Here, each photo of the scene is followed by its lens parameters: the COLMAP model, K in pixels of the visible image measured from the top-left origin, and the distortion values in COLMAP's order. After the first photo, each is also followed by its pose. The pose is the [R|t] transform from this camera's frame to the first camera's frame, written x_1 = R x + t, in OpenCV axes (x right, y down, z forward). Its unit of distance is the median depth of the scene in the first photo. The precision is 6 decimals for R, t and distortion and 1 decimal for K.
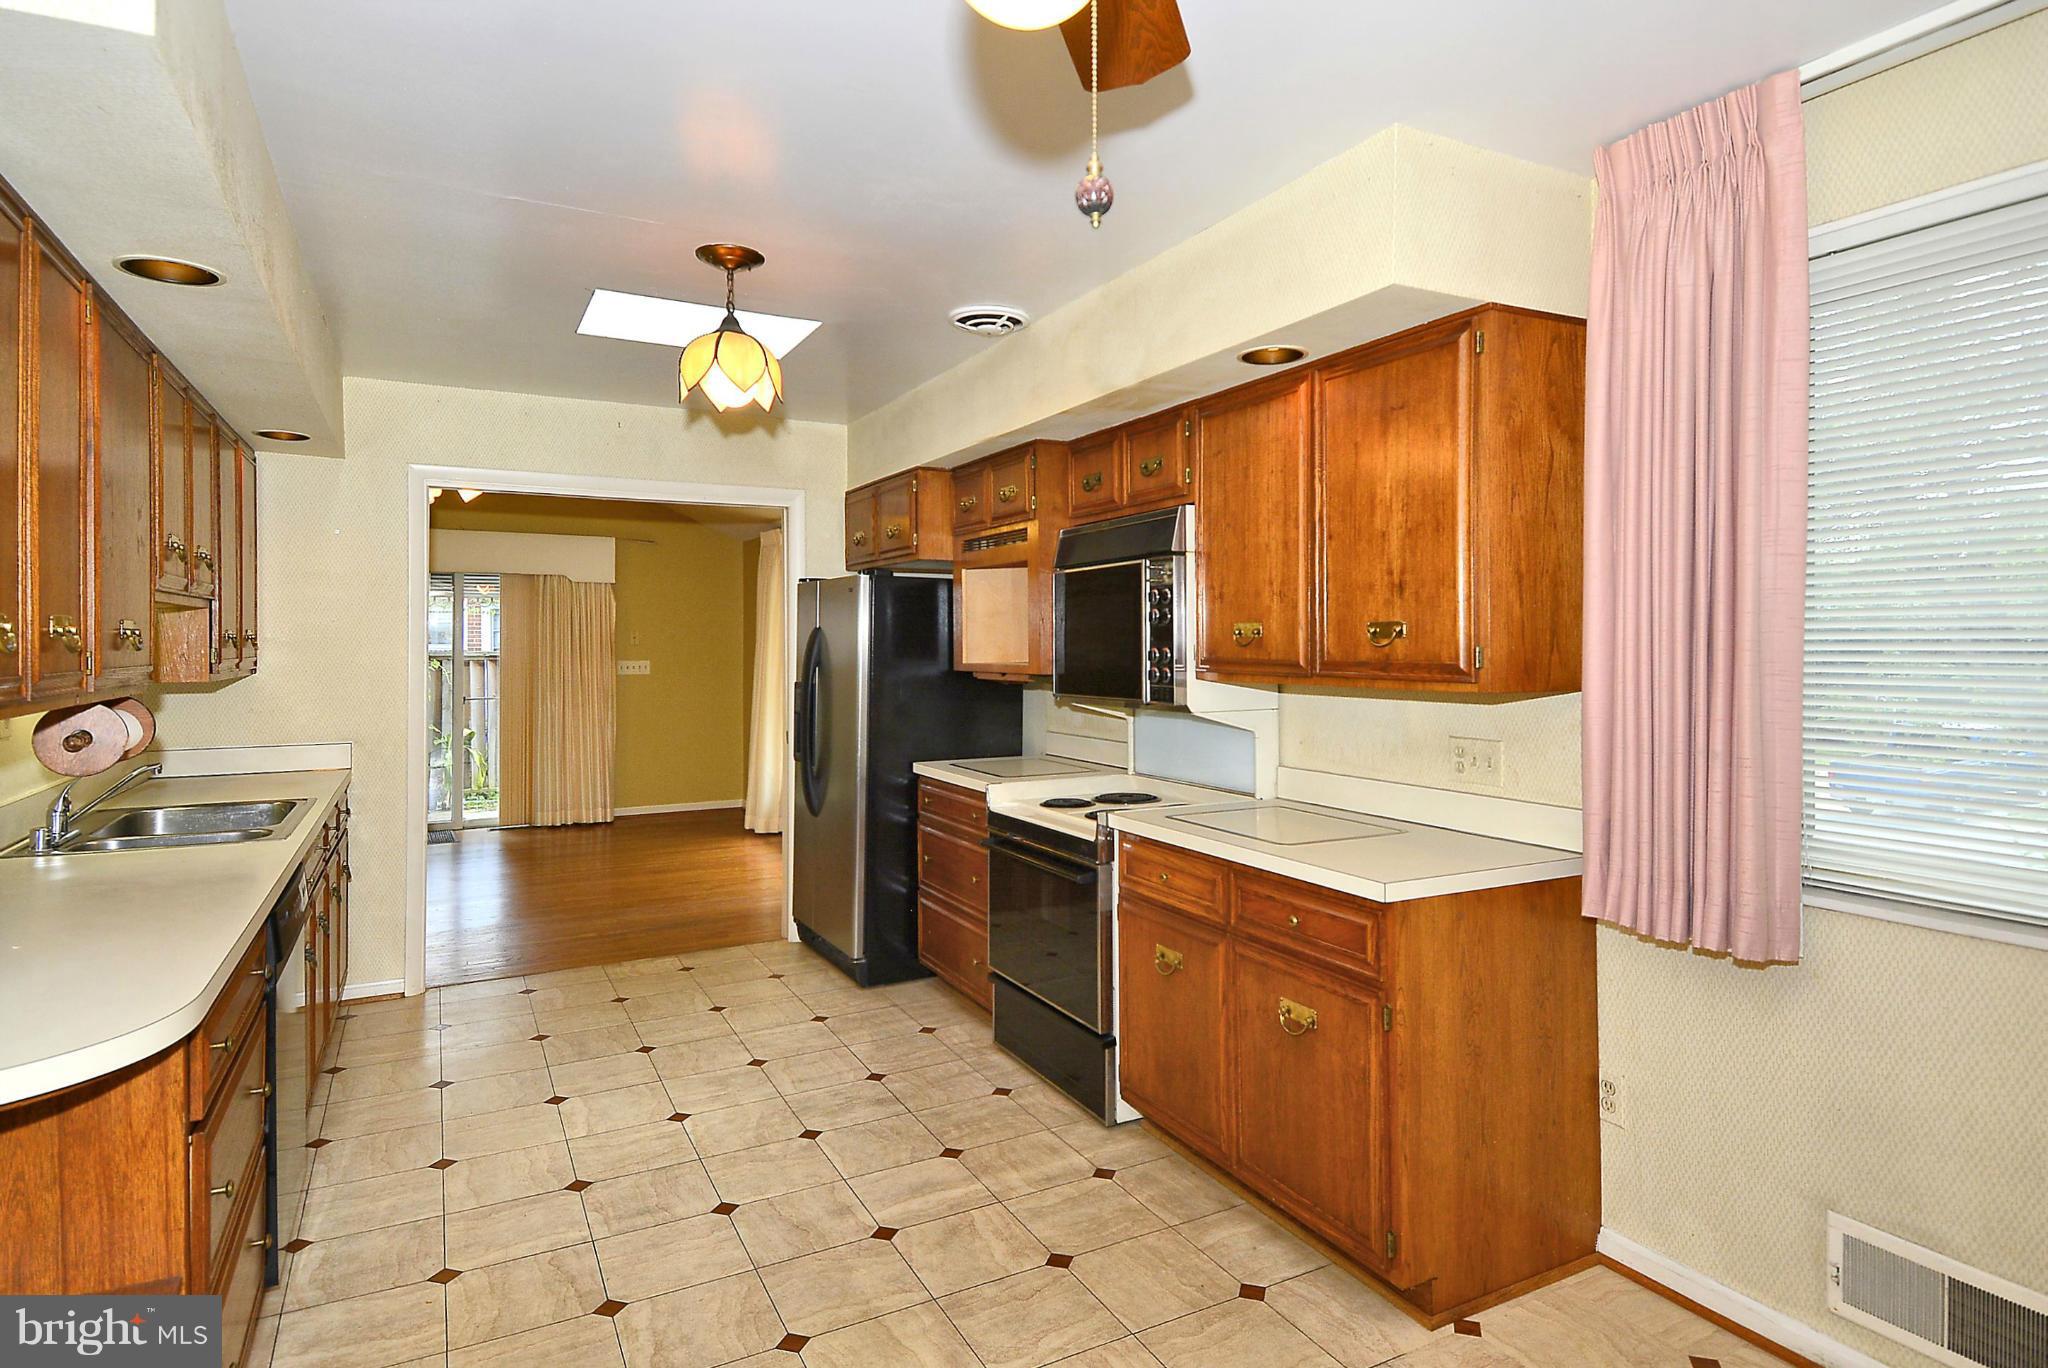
lens RADIAL K [[1134.1, 0, 1059.1], [0, 1134.1, 642.1], [0, 0, 1]] dist [0.097882, -0.077054]
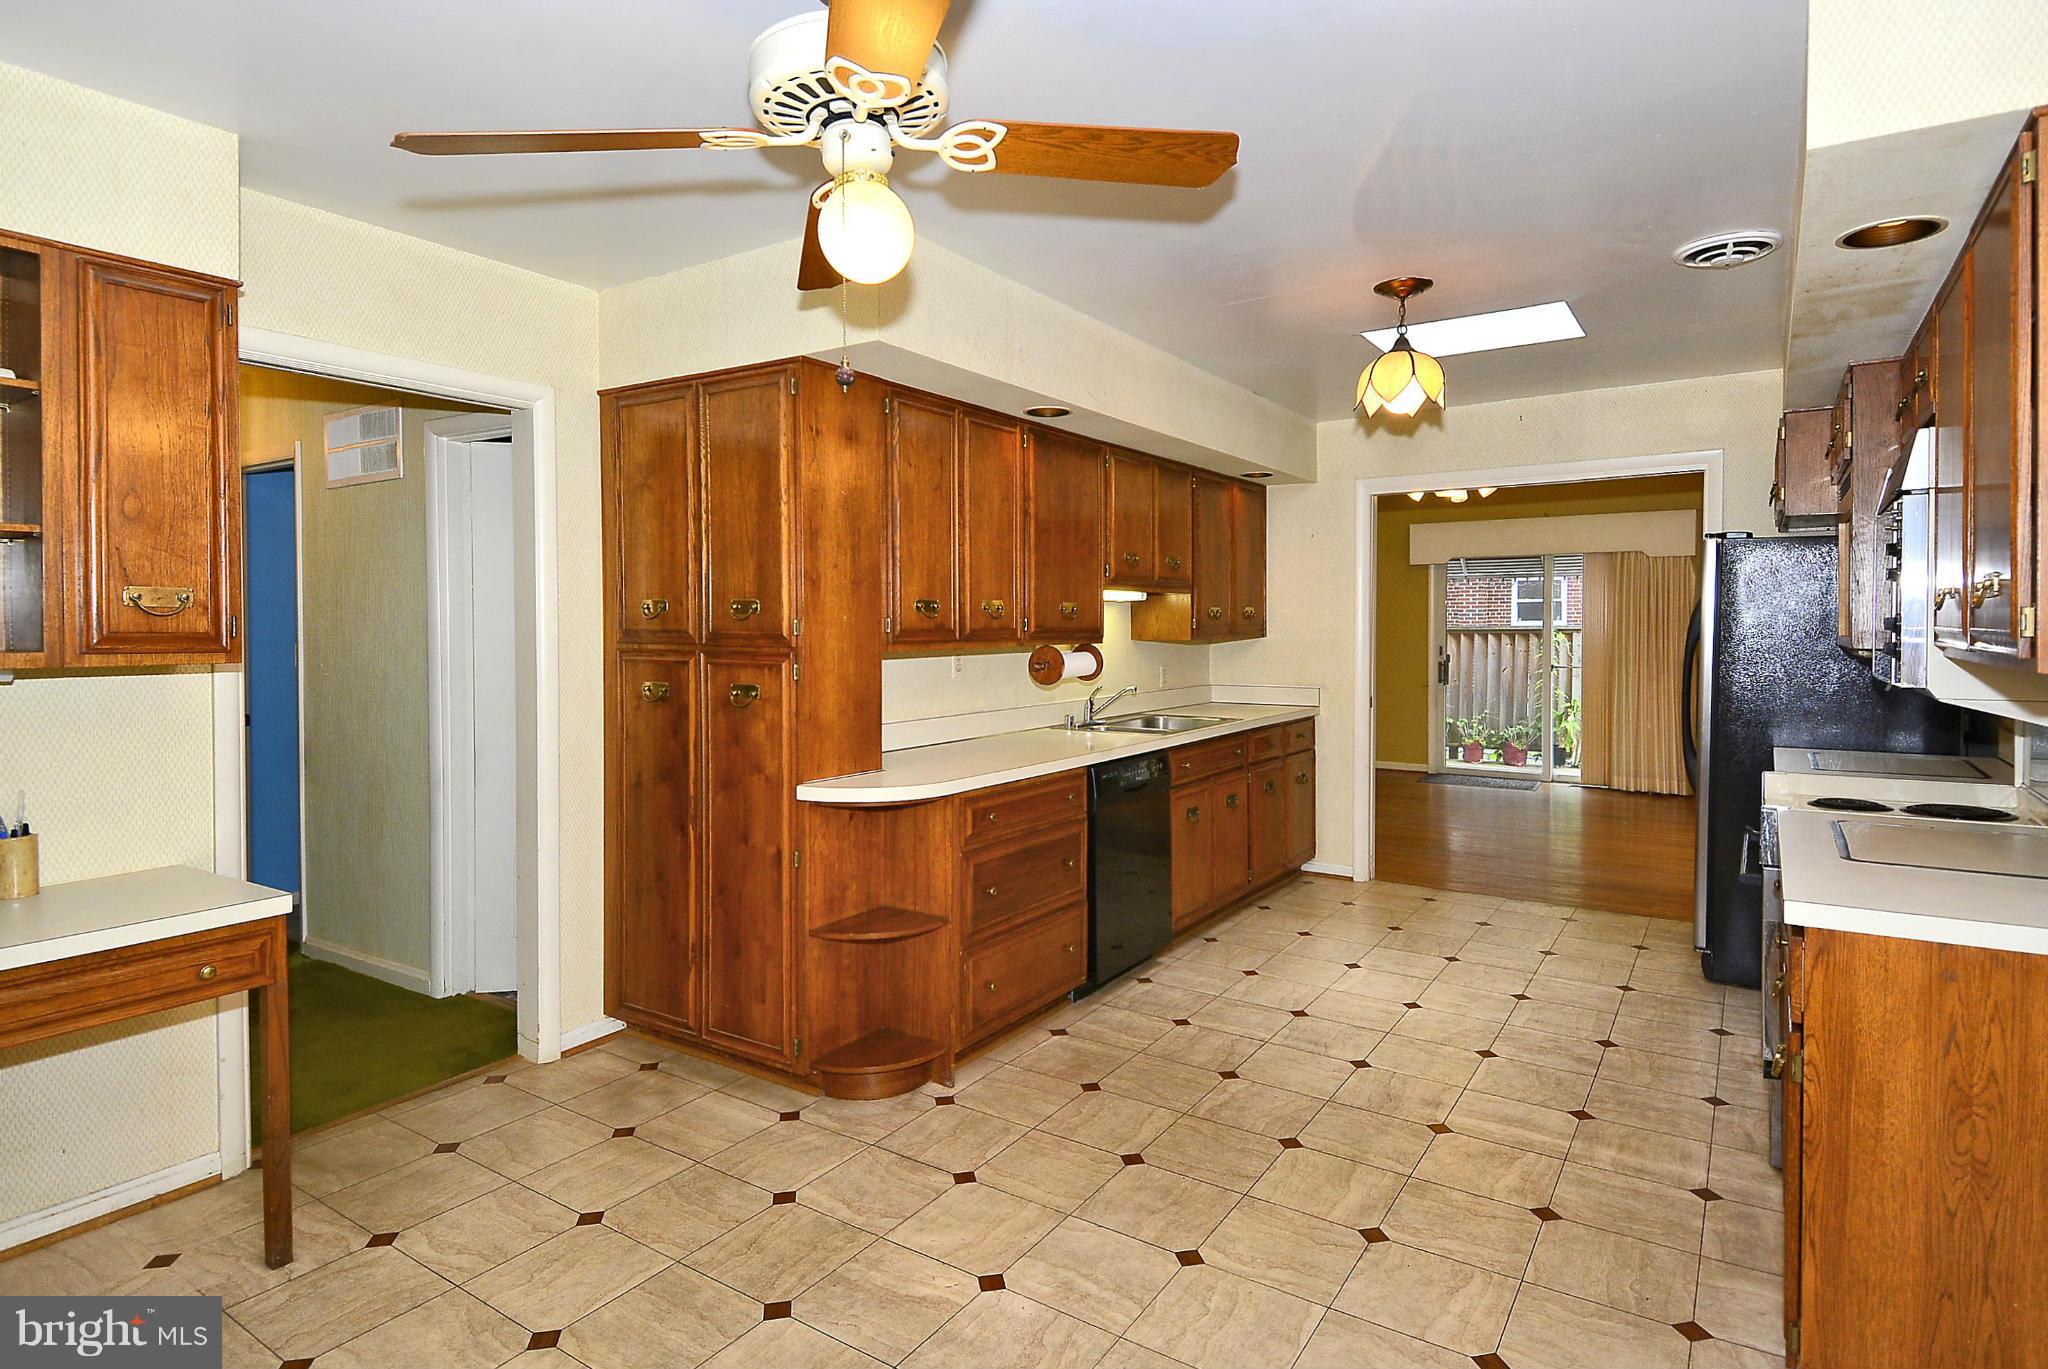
lens RADIAL K [[1092.9, 0, 1025.9], [0, 1092.9, 645.7], [0, 0, 1]] dist [0.083053, -0.066748]
pose [[0.459078, 0.016811, -0.888237, 0.556575], [0.003697, 0.999776, 0.020833, 0.009482], [0.888388, -0.012847, 0.458913, 0.124379]]
